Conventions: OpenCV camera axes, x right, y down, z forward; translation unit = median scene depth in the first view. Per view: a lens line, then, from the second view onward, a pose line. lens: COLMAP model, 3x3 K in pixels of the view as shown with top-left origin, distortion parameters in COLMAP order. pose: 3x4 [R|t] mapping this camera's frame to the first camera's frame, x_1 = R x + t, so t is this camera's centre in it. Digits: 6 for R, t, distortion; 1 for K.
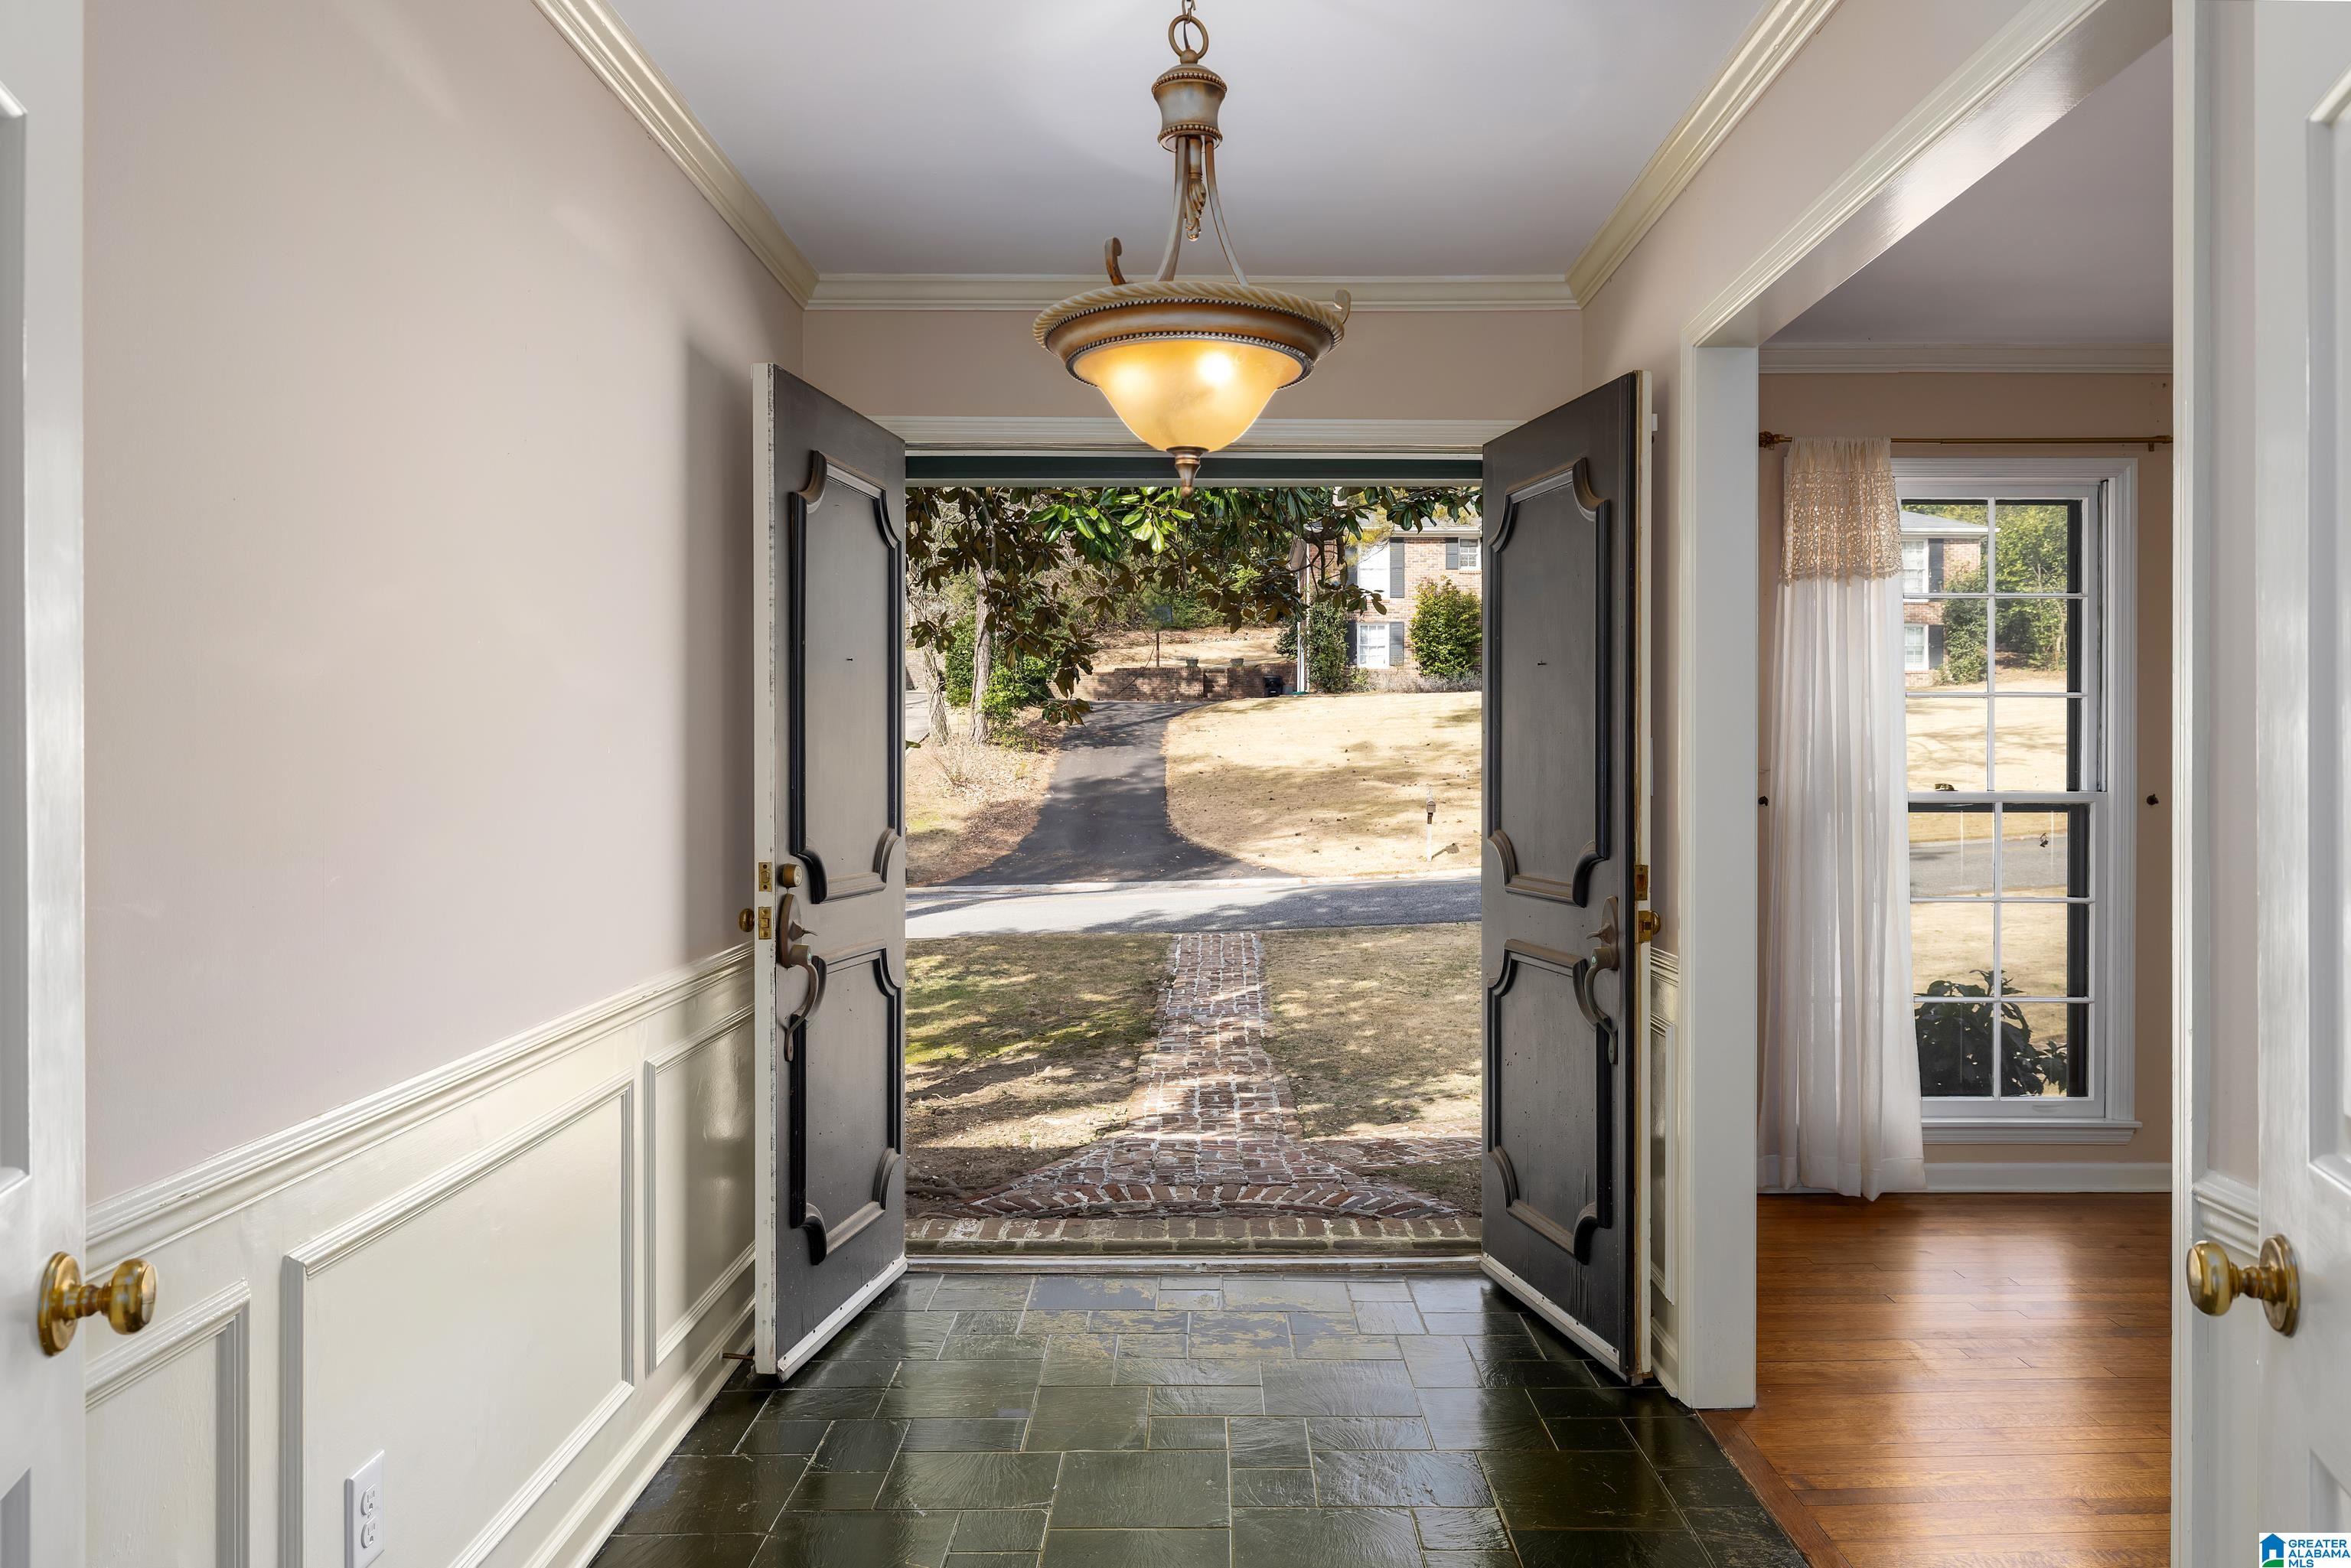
lens RADIAL K [[1652.5, 0, 1177.5], [0, 1652.5, 798.5], [0, 0, 1]] dist [0.000330, -0.000771]
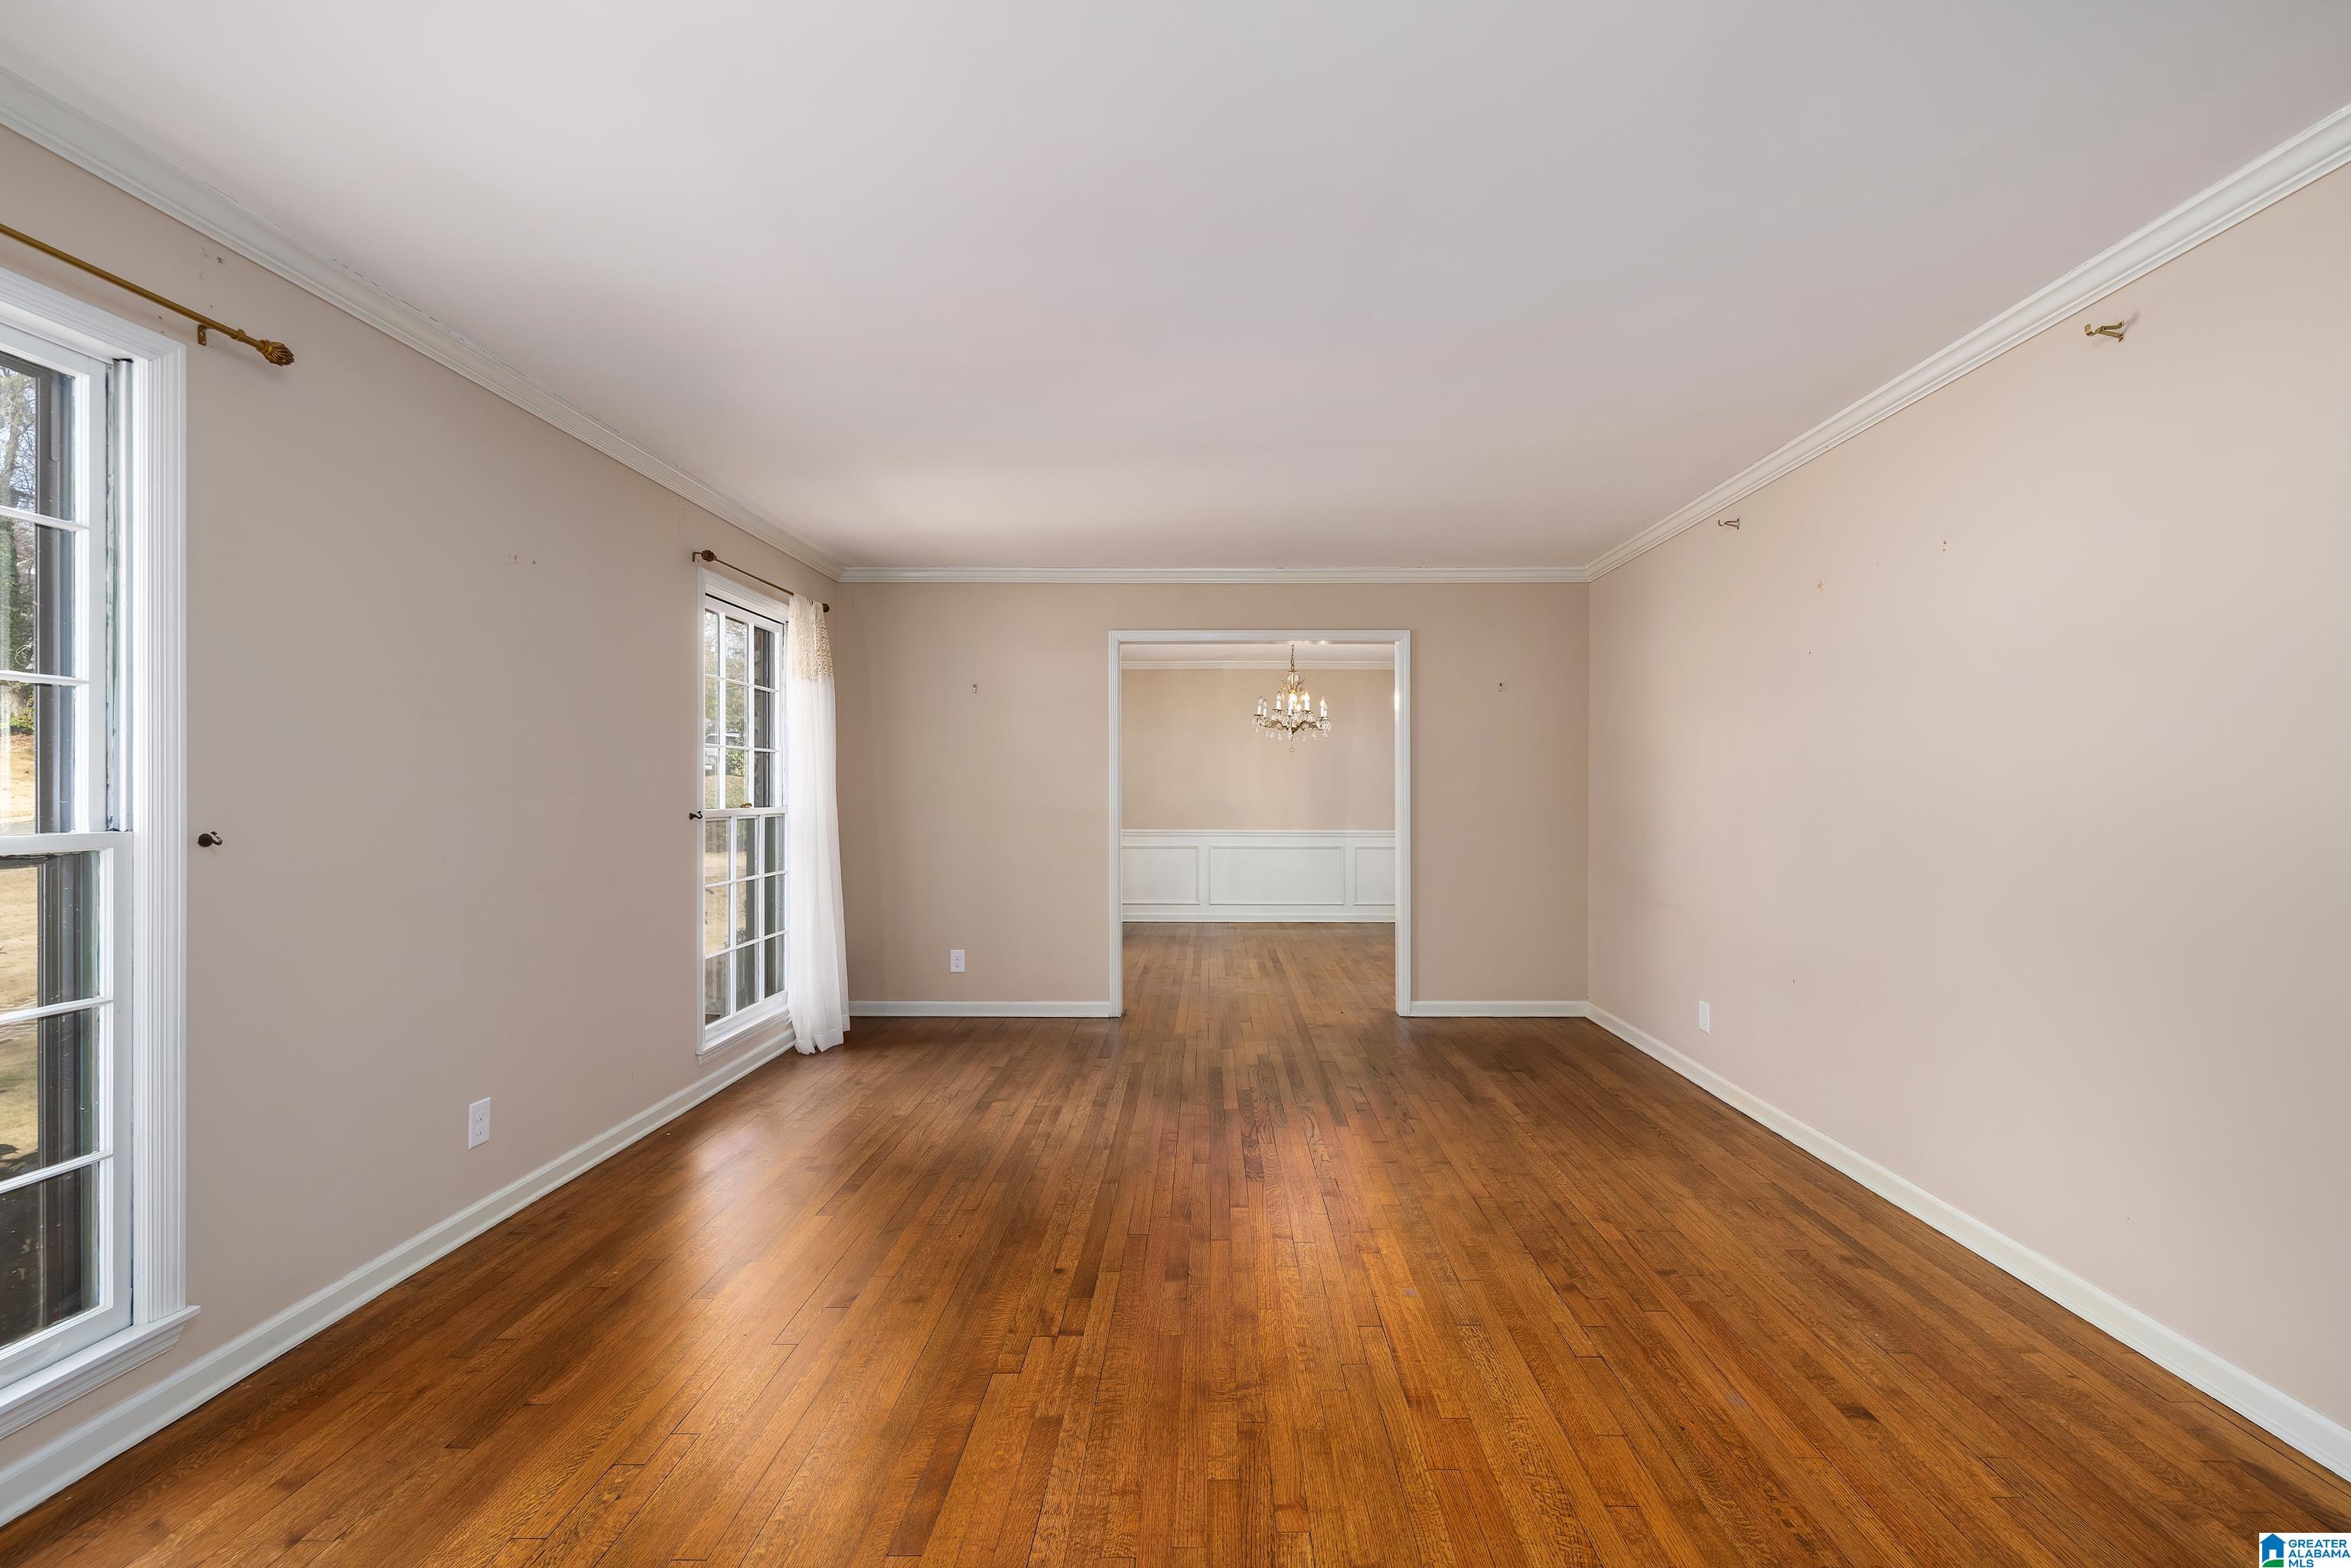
lens RADIAL K [[1000.5, 0, 1188.1], [0, 1000.5, 786.4], [0, 0, 1]] dist [-0.002524, 0.000329]
pose [[0.017750, -0.001489, 0.999841, 0.170469], [0.021029, 0.999778, 0.001116, -0.013507], [-0.999621, 0.021006, 0.017777, 0.569793]]
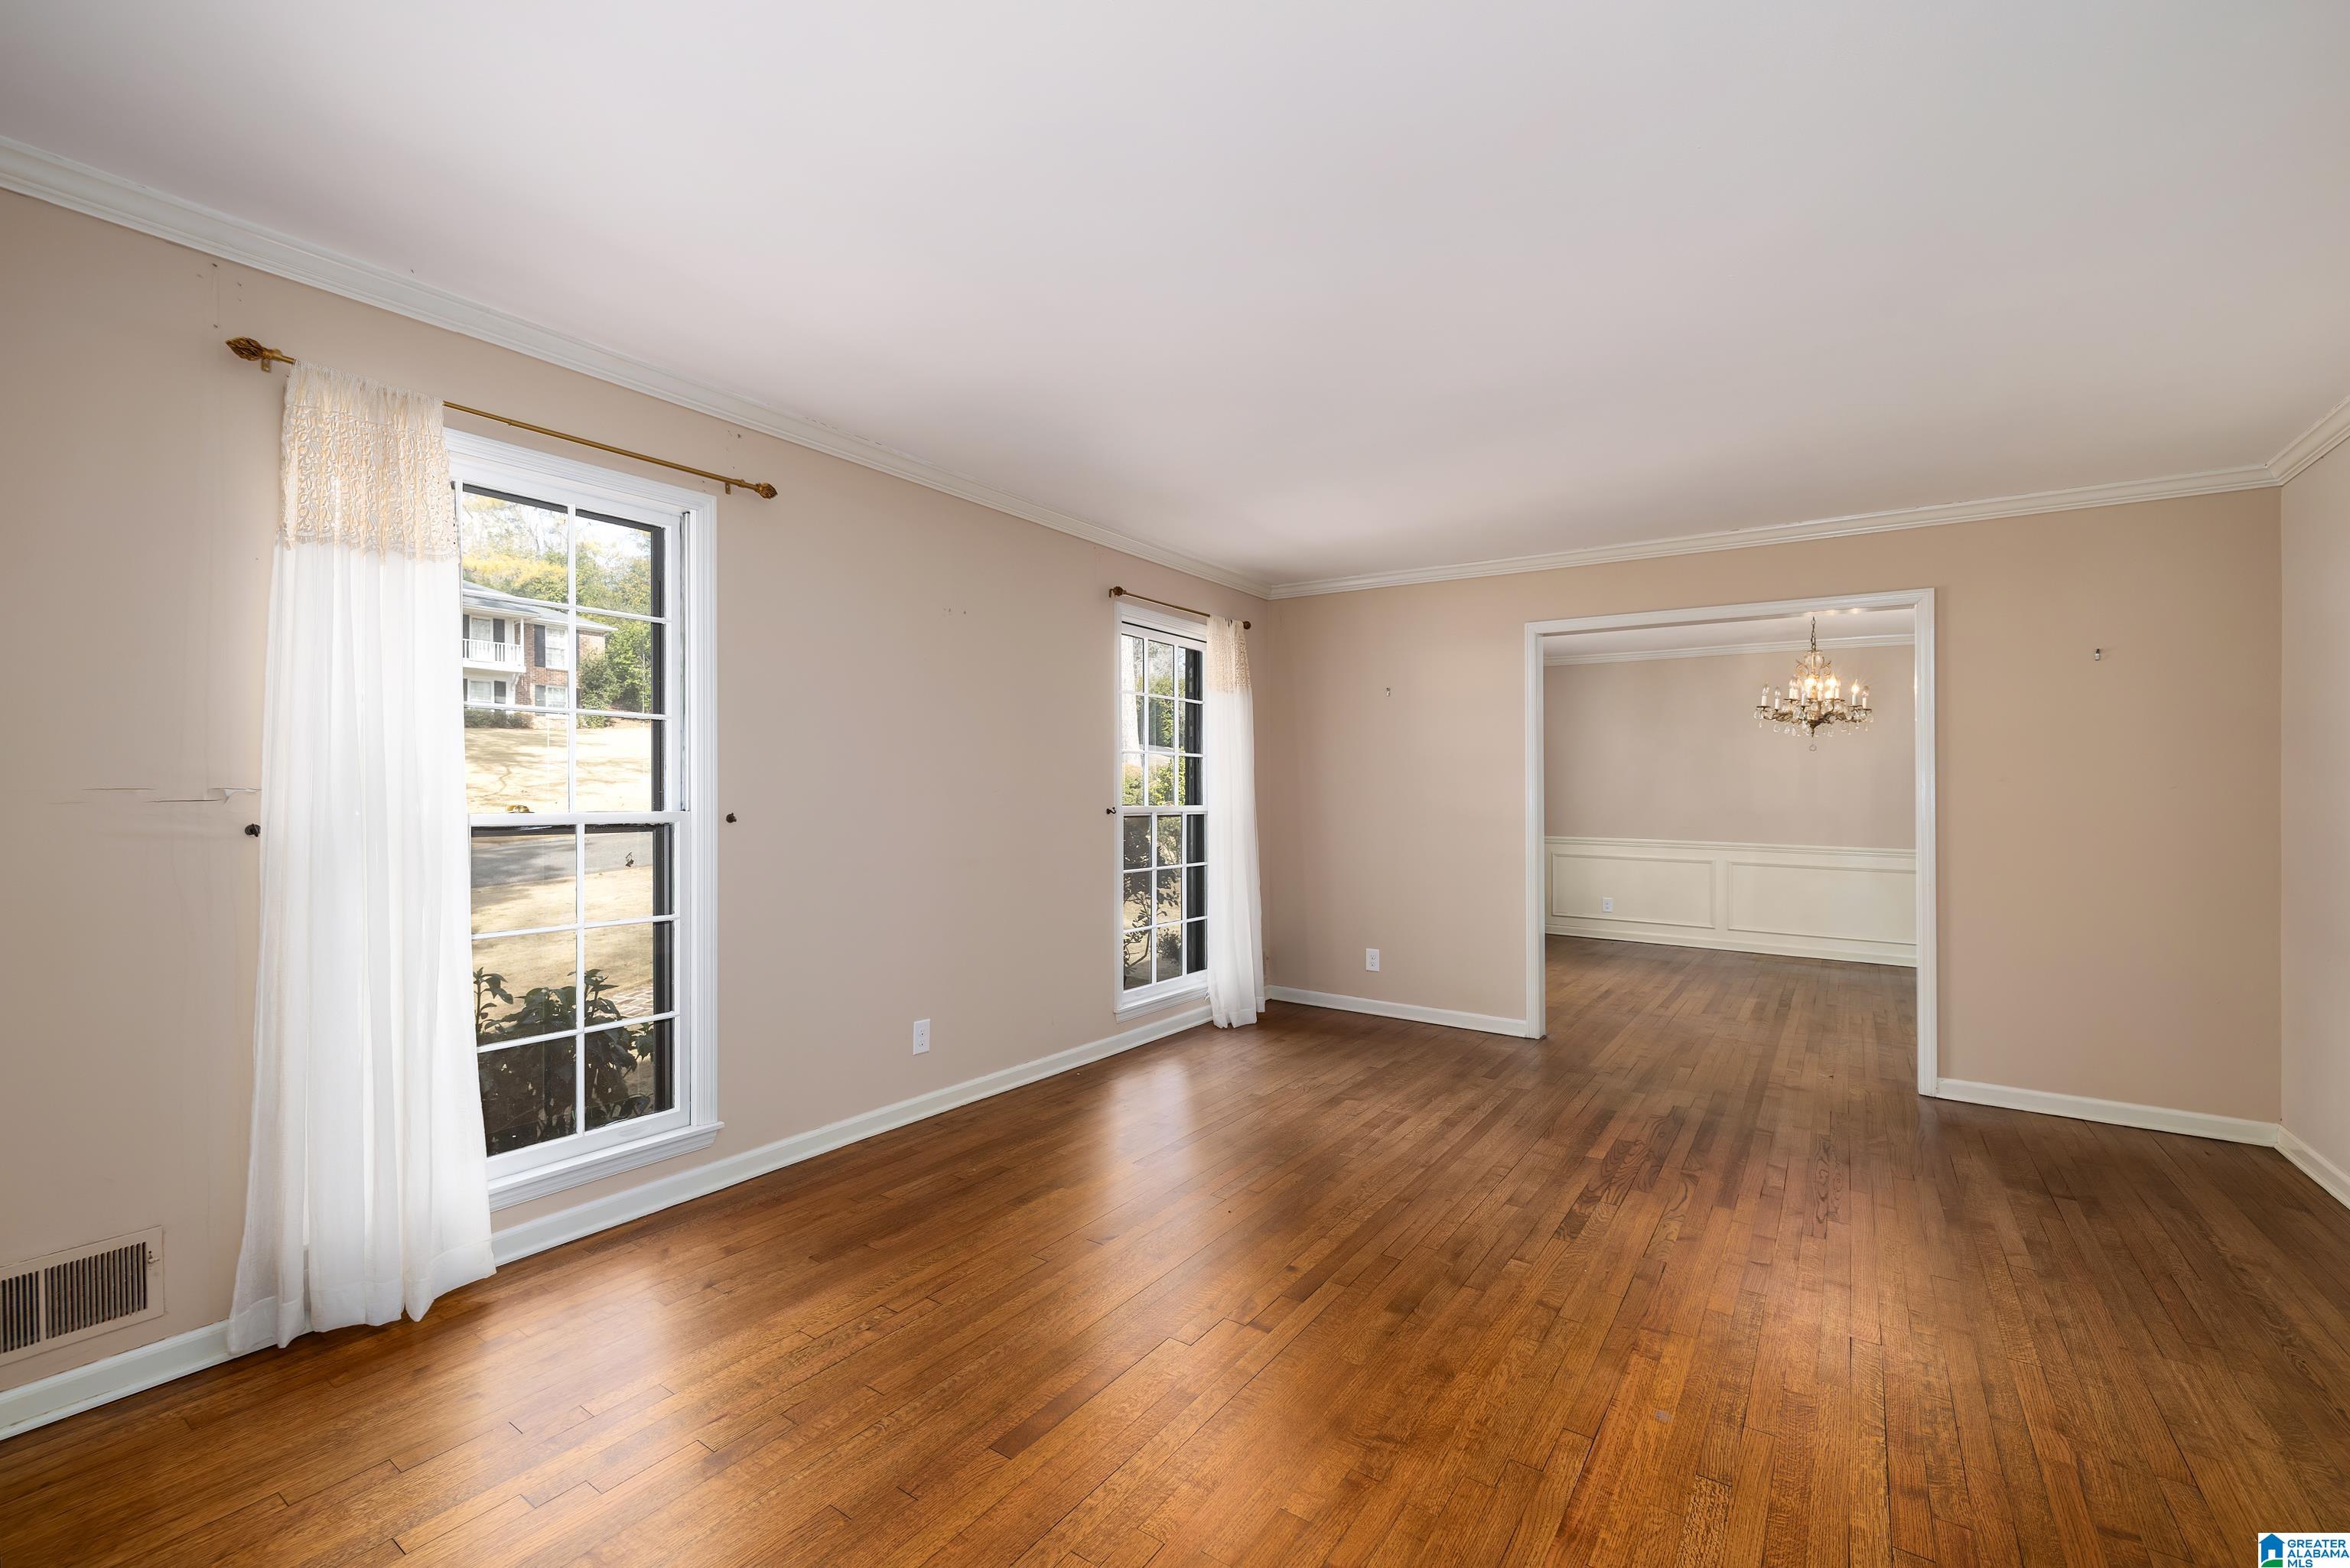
lens RADIAL K [[976.5, 0, 1142.1], [0, 976.5, 786.9], [0, 0, 1]] dist [-0.000100, -0.000209]
pose [[0.581556, 0.003116, 0.813500, 0.227157], [0.008907, 0.999908, -0.010197, -0.010499], [-0.813457, 0.013176, 0.581475, 0.409804]]
